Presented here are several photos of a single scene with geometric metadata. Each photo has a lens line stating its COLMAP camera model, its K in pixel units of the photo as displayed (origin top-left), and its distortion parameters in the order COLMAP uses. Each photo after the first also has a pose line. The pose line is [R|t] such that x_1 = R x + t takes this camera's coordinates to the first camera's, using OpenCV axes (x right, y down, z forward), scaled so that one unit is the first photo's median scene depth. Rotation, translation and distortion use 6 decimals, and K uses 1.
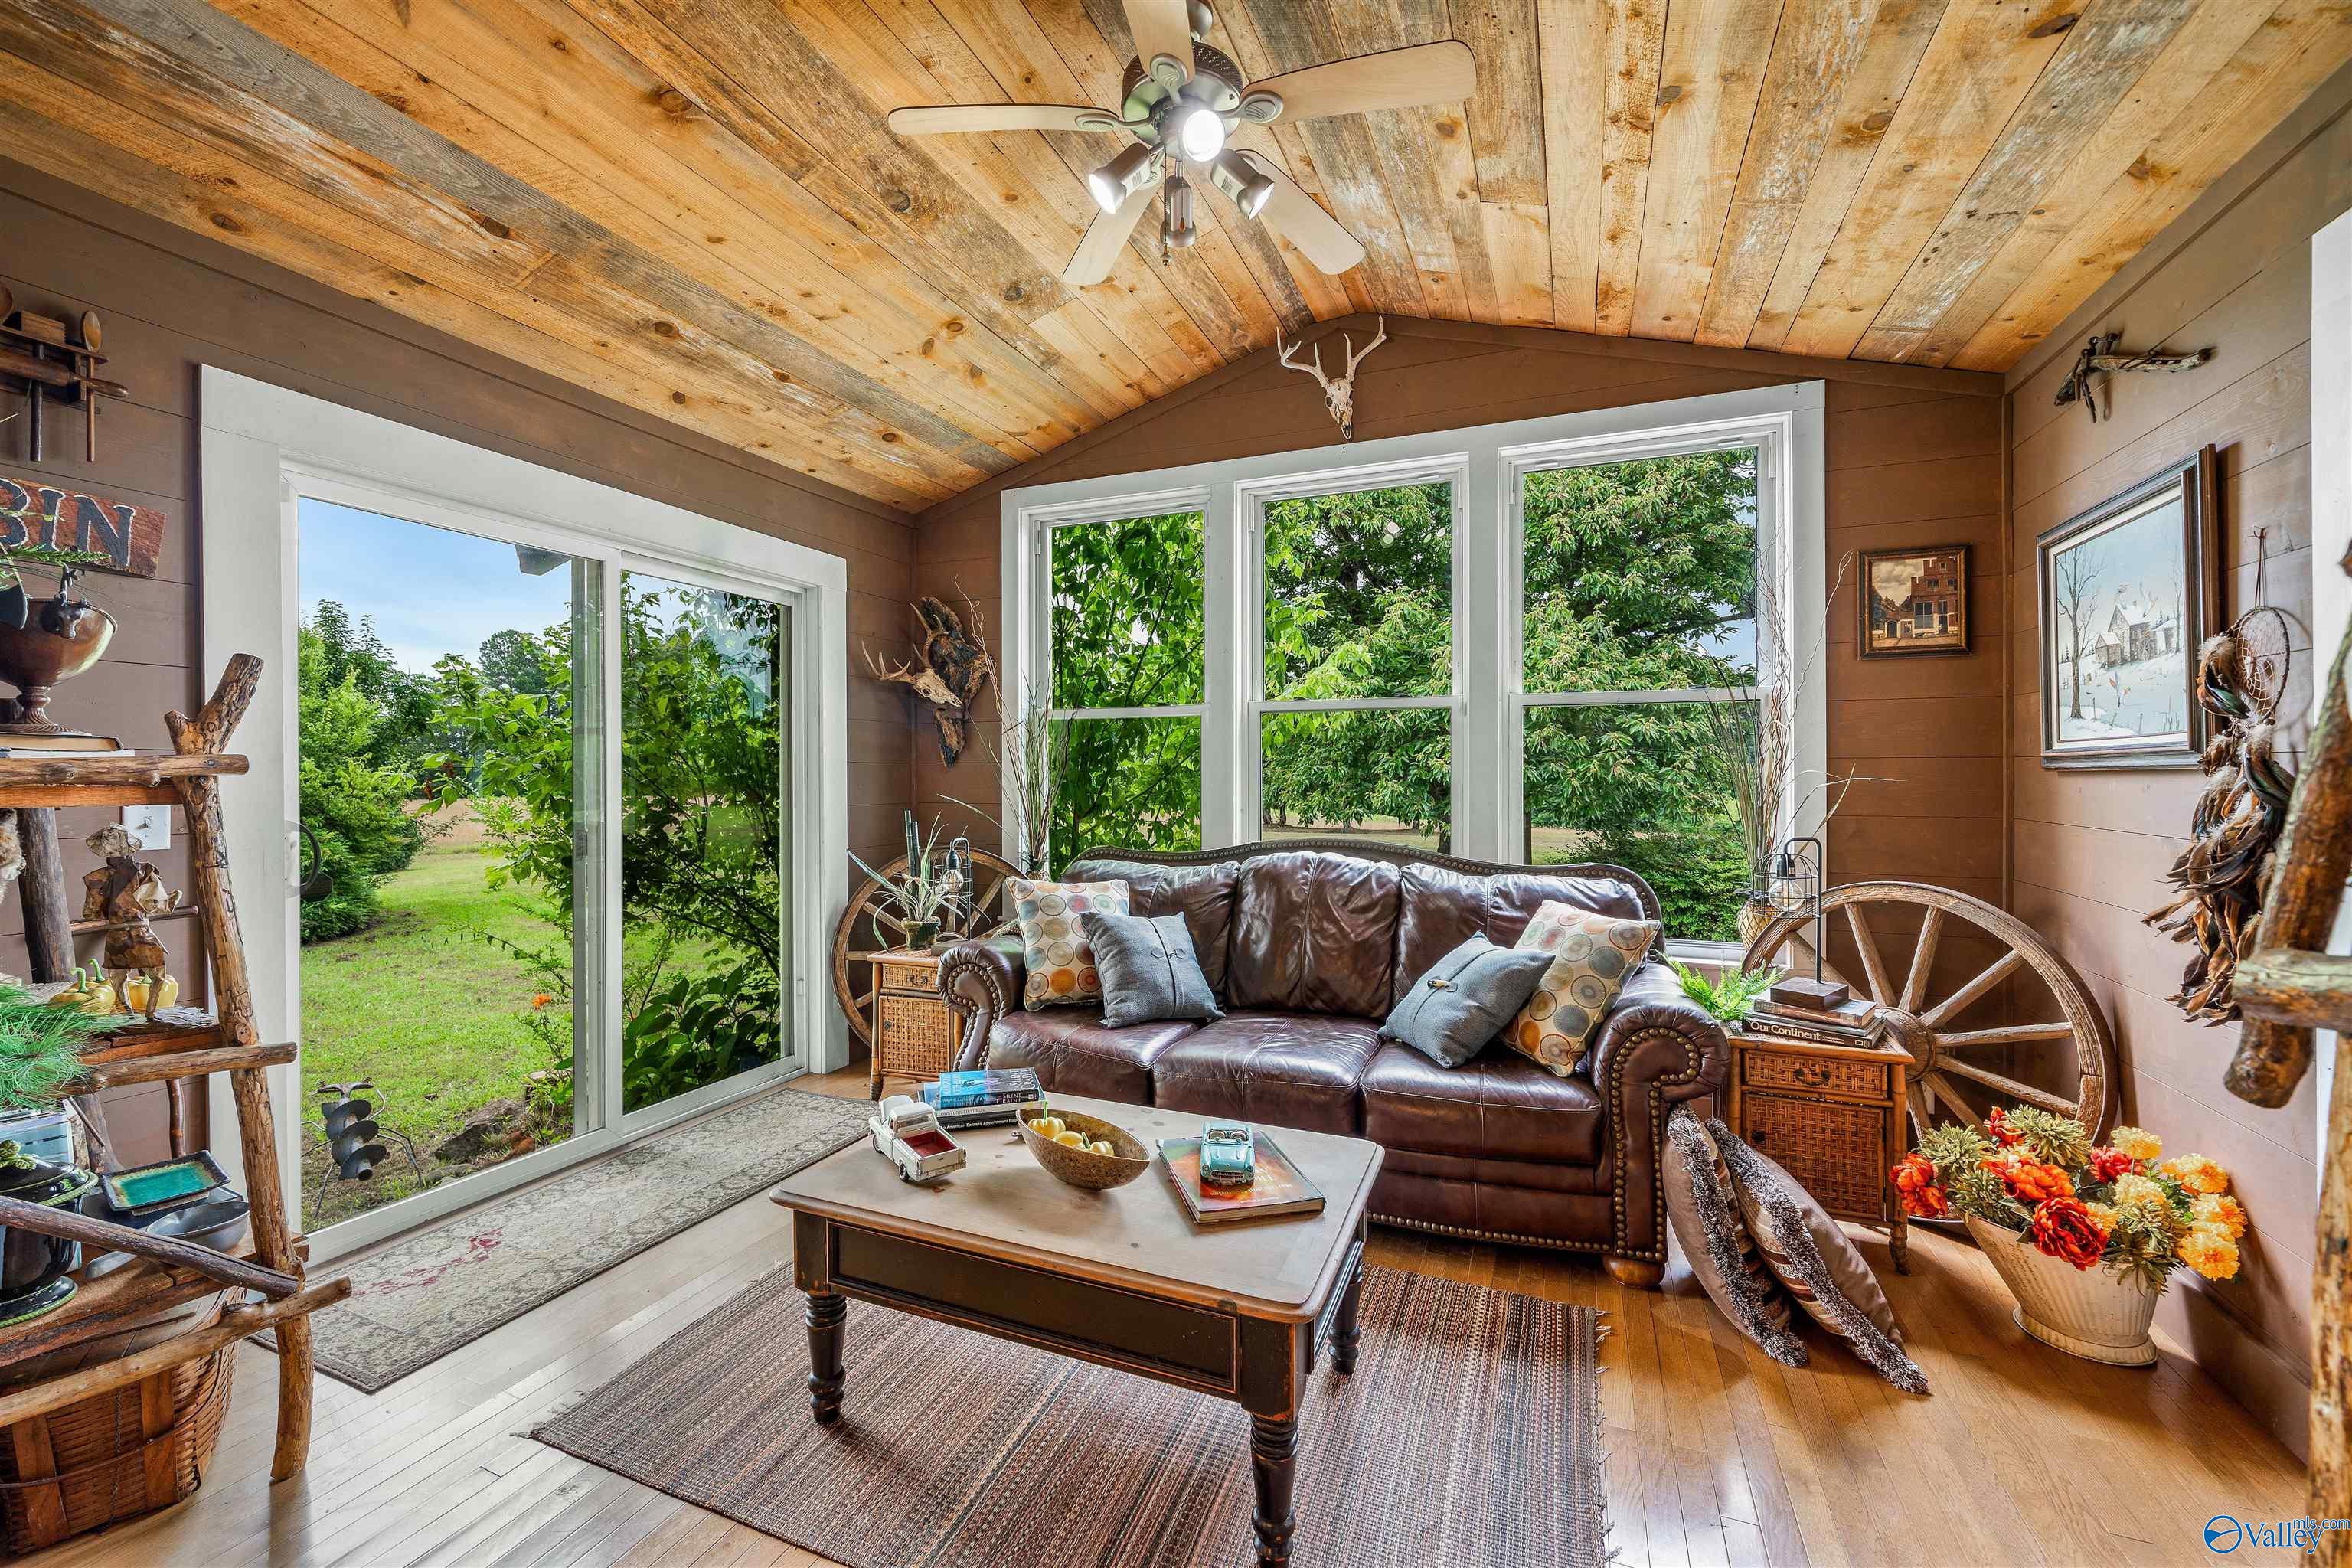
lens RADIAL K [[934.2, 0, 1162.6], [0, 934.2, 778.1], [0, 0, 1]] dist [-0.000472, 0.000455]
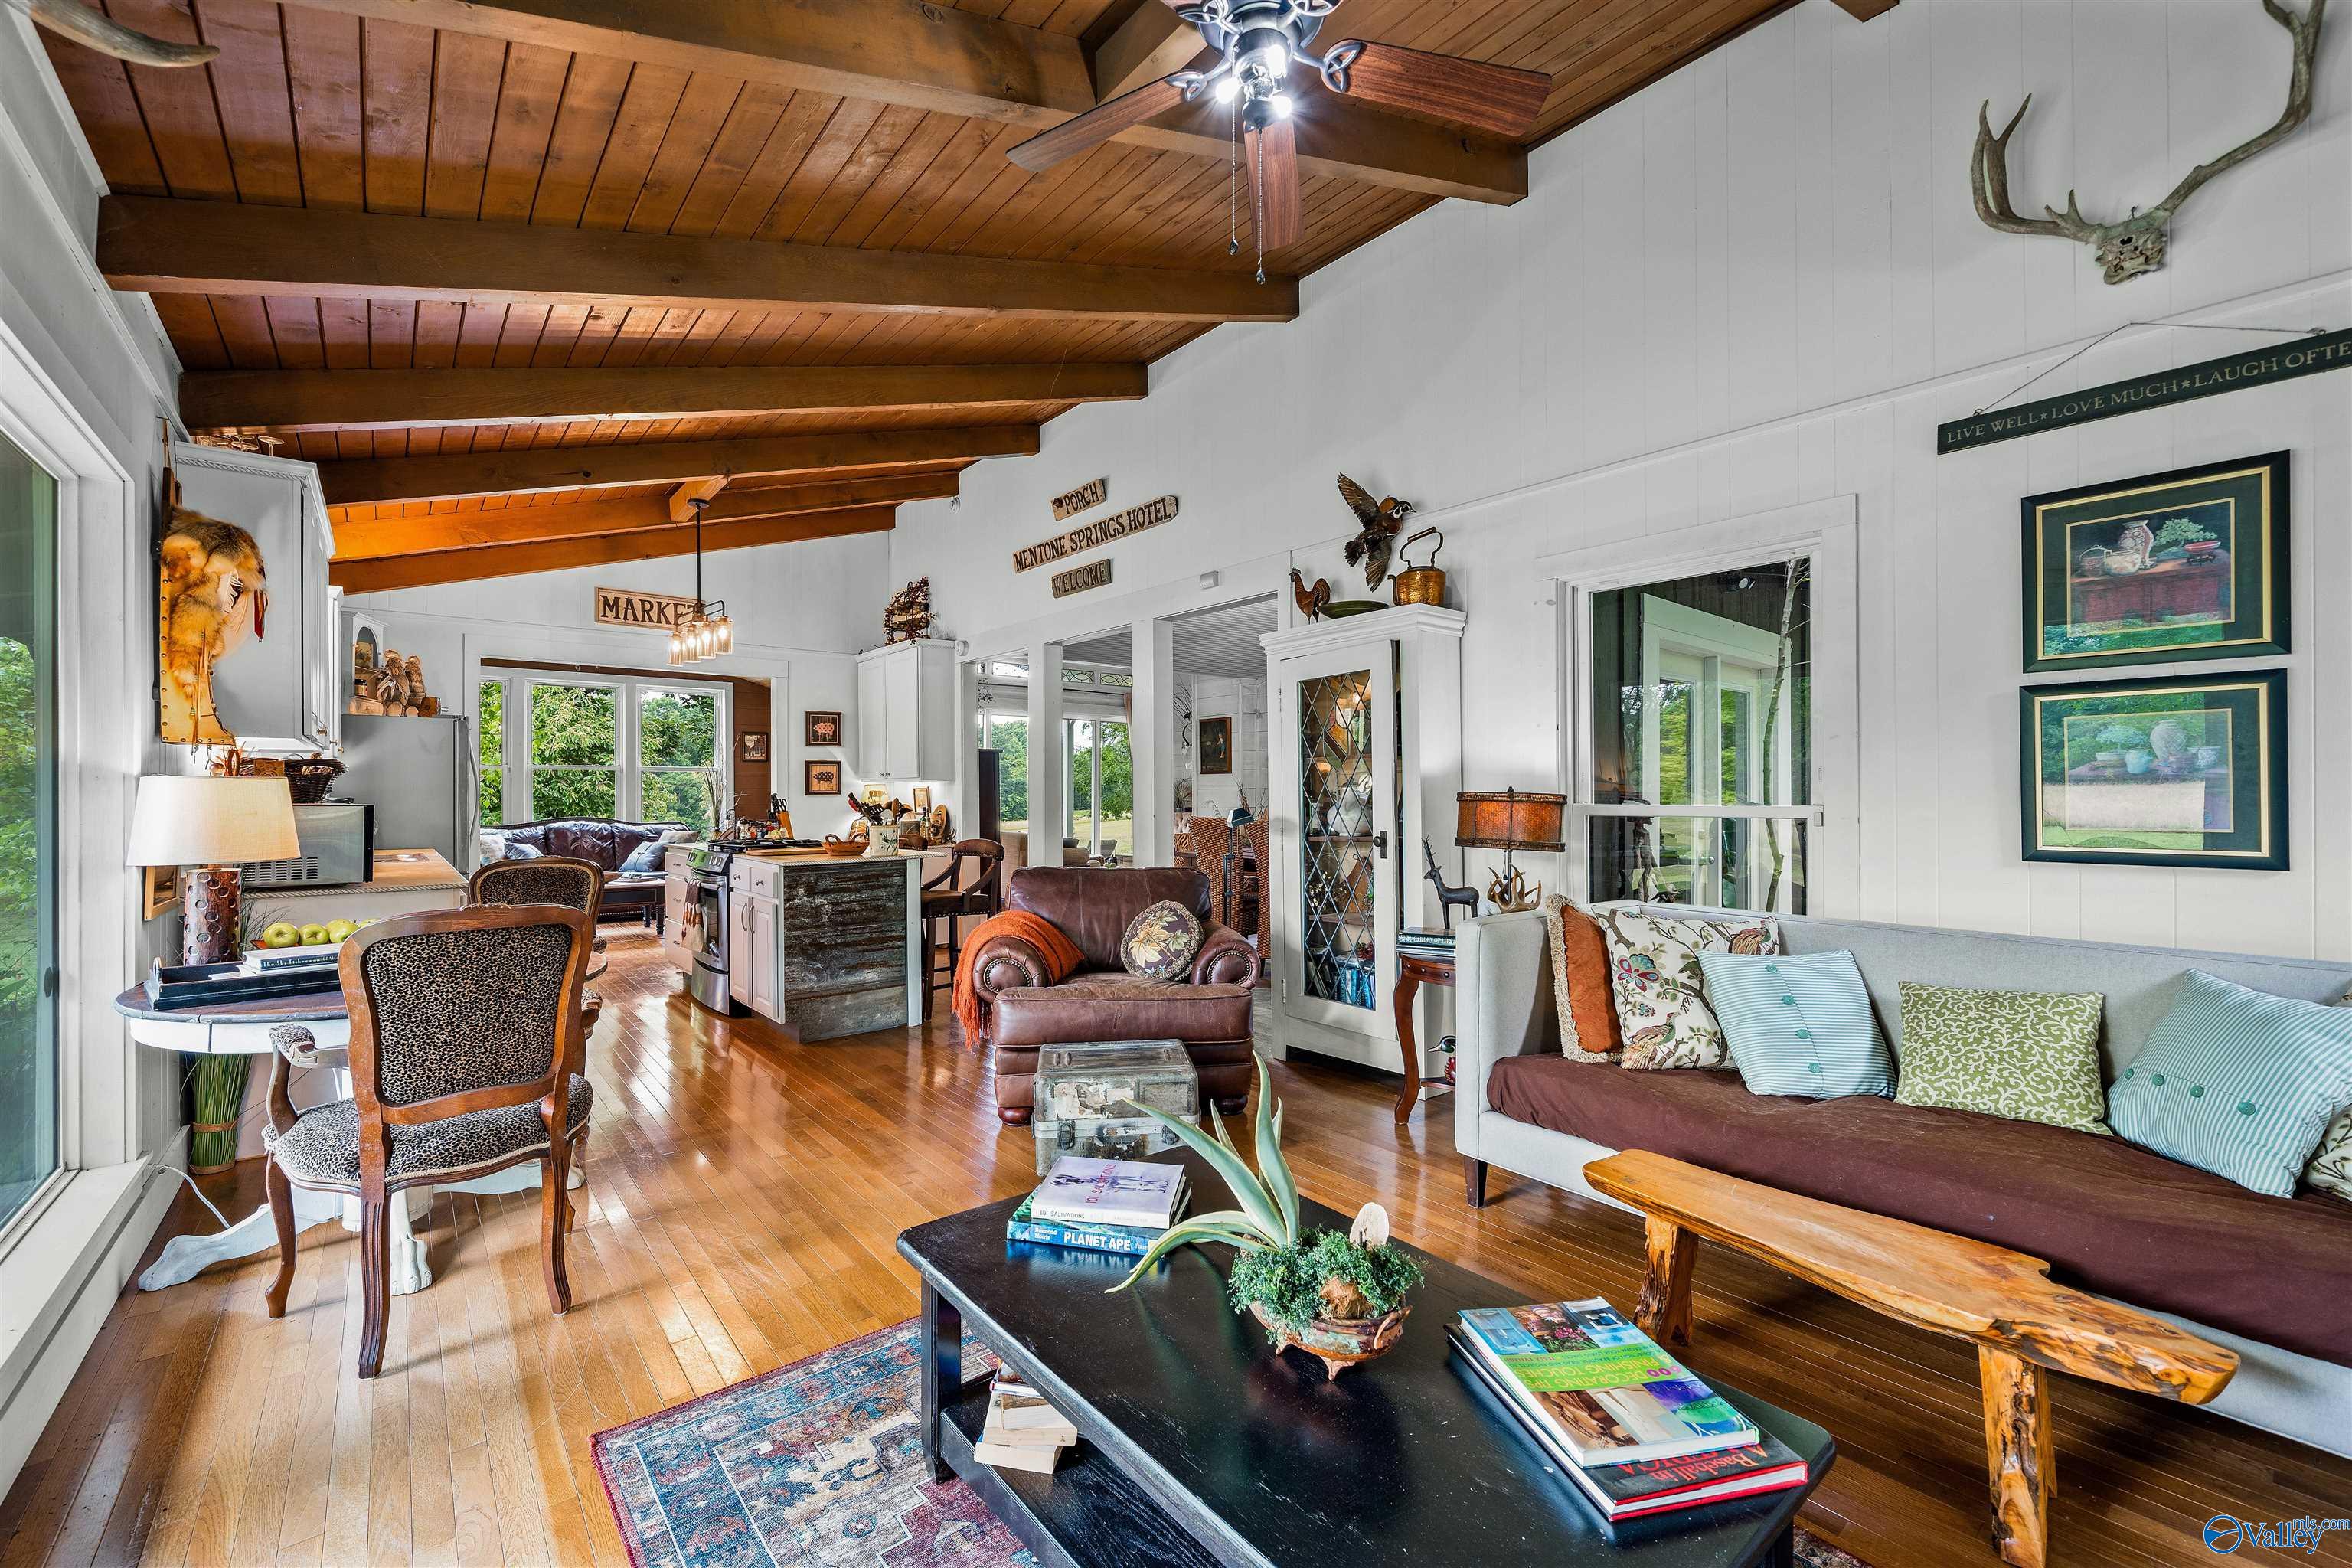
lens RADIAL K [[934.2, 0, 1167.2], [0, 934.2, 786.9], [0, 0, 1]] dist [-0.000472, 0.000455]
pose [[0.455506, -0.004462, 0.890222, -1.438434], [0.008686, 0.999962, 0.000568, -0.008363], [-0.890191, 0.007473, 0.455527, -1.761309]]
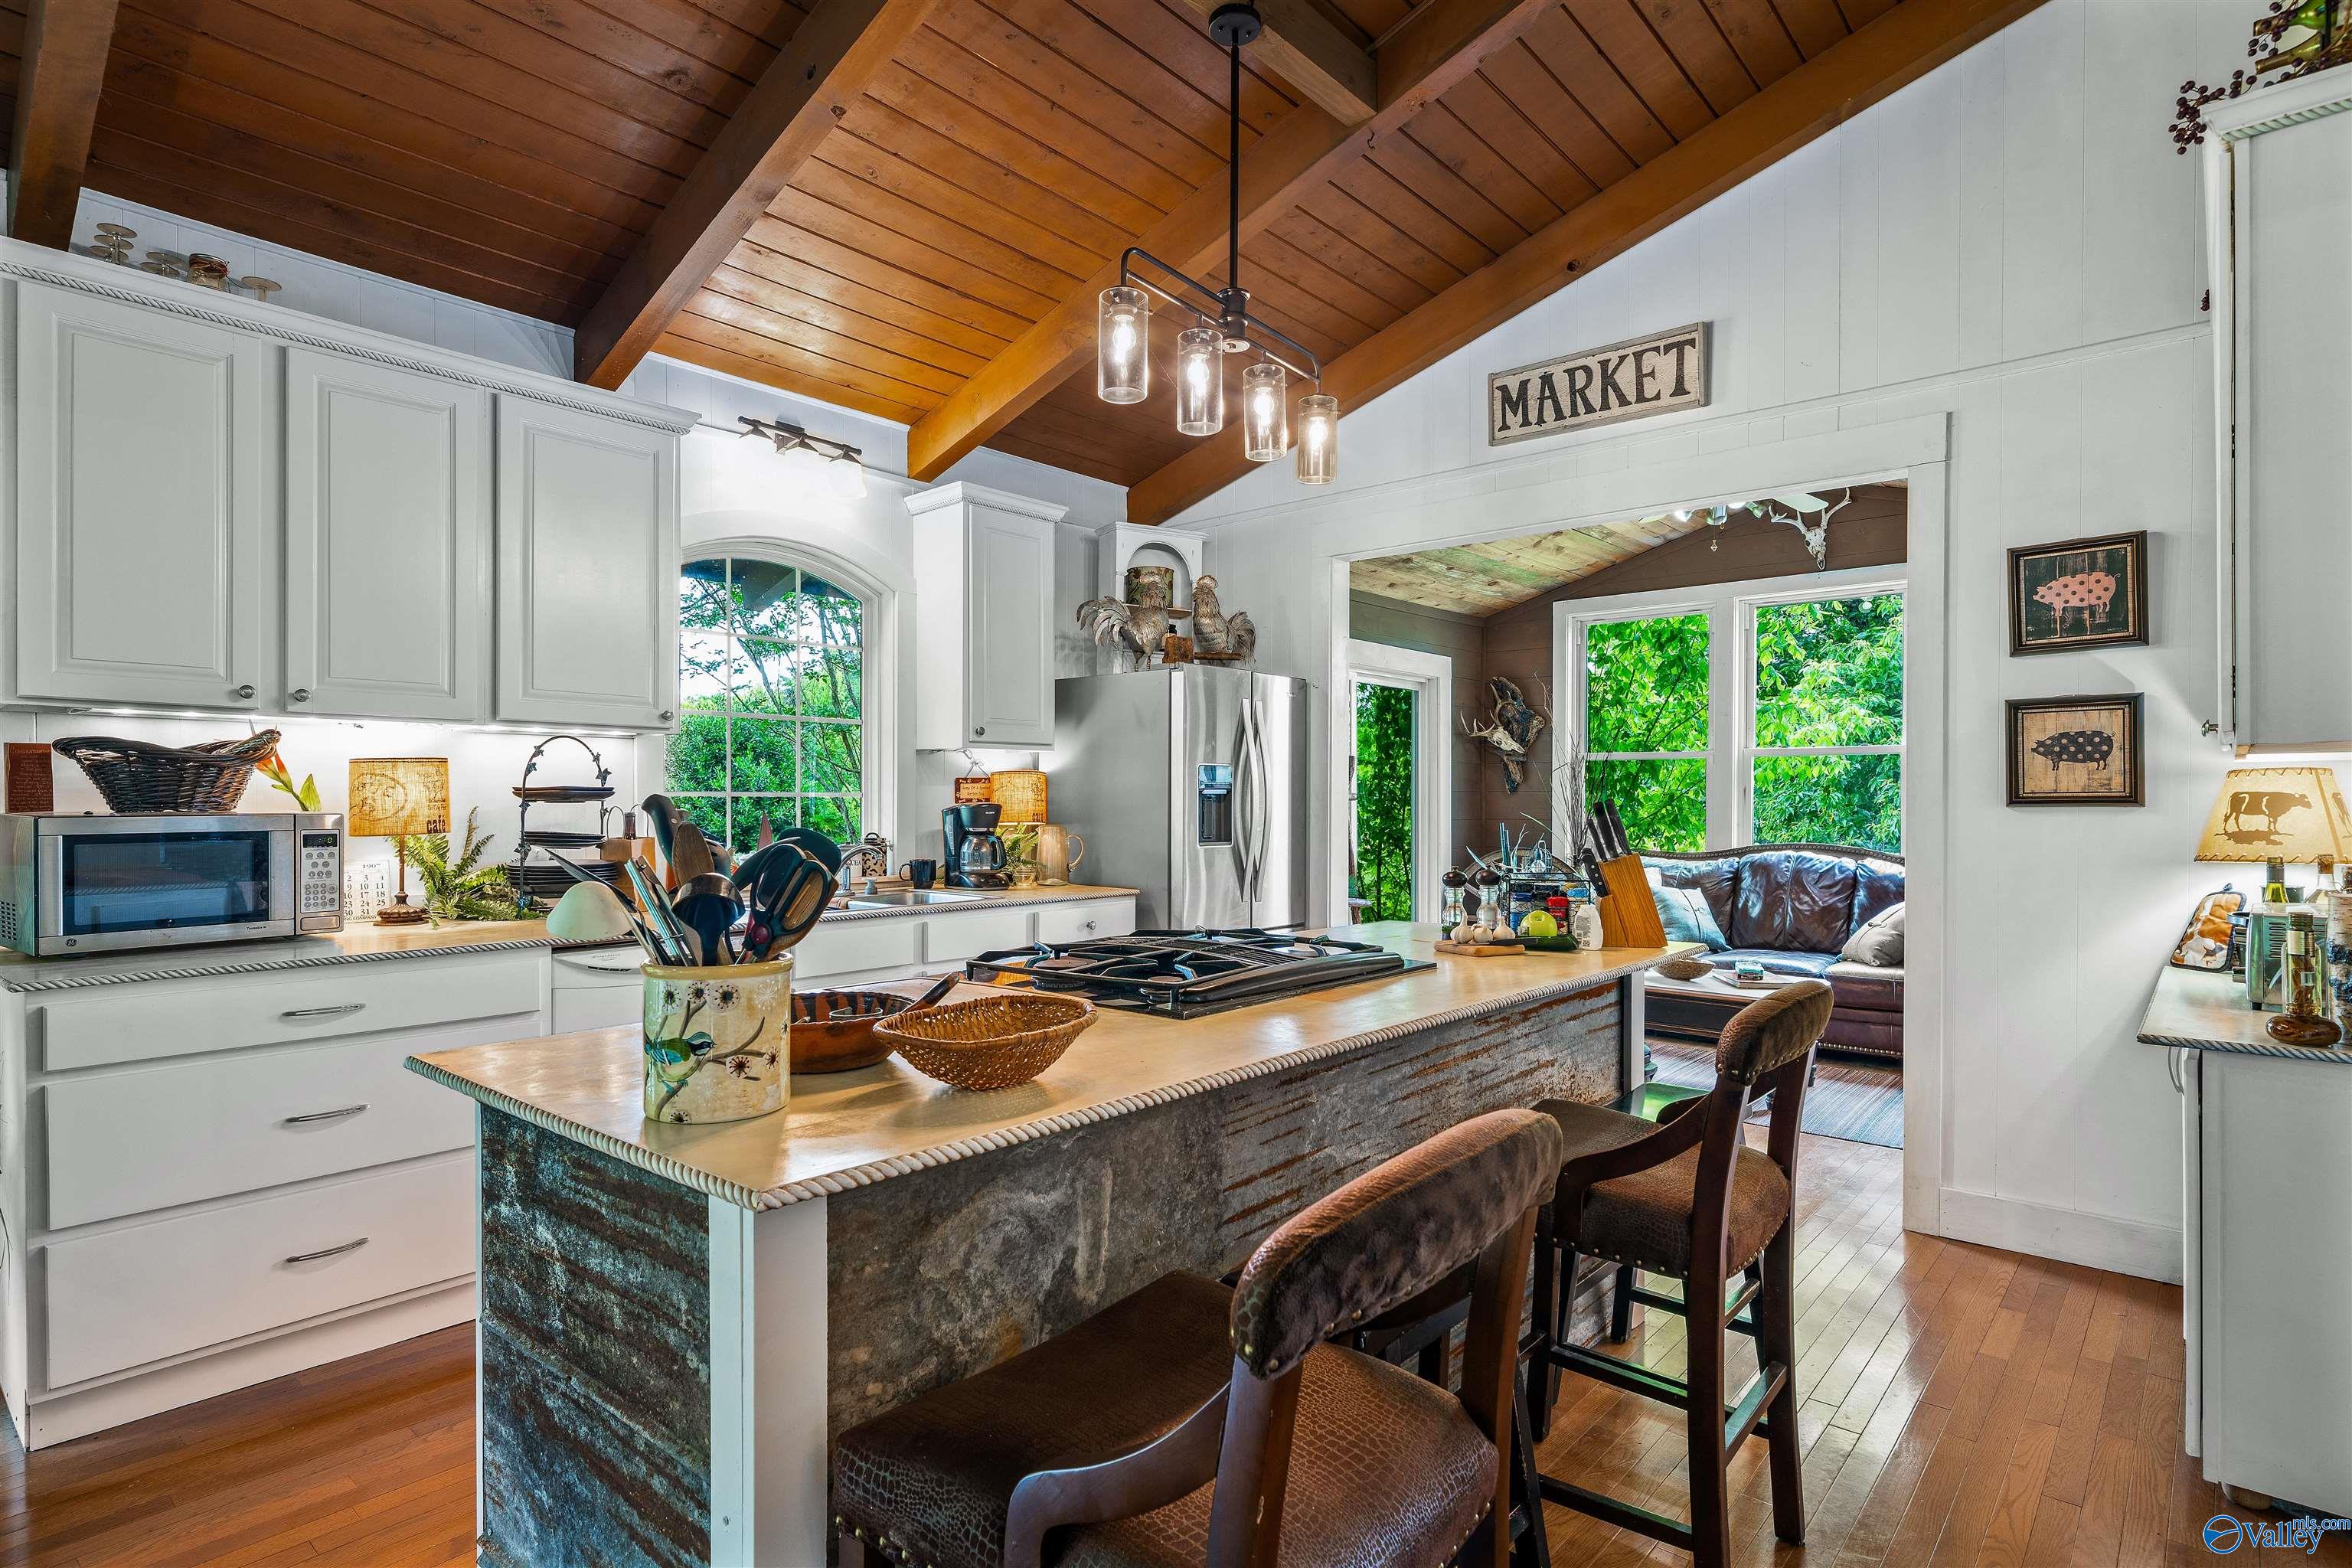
lens RADIAL K [[1175.1, 0, 1173.9], [0, 1175.1, 804.4], [0, 0, 1]] dist [0.000769, 0.000078]
pose [[0.945341, 0.005108, -0.326043, -0.156590], [-0.005500, 0.999985, -0.000281, 0.008172], [0.326037, 0.002059, 0.945355, -1.056361]]
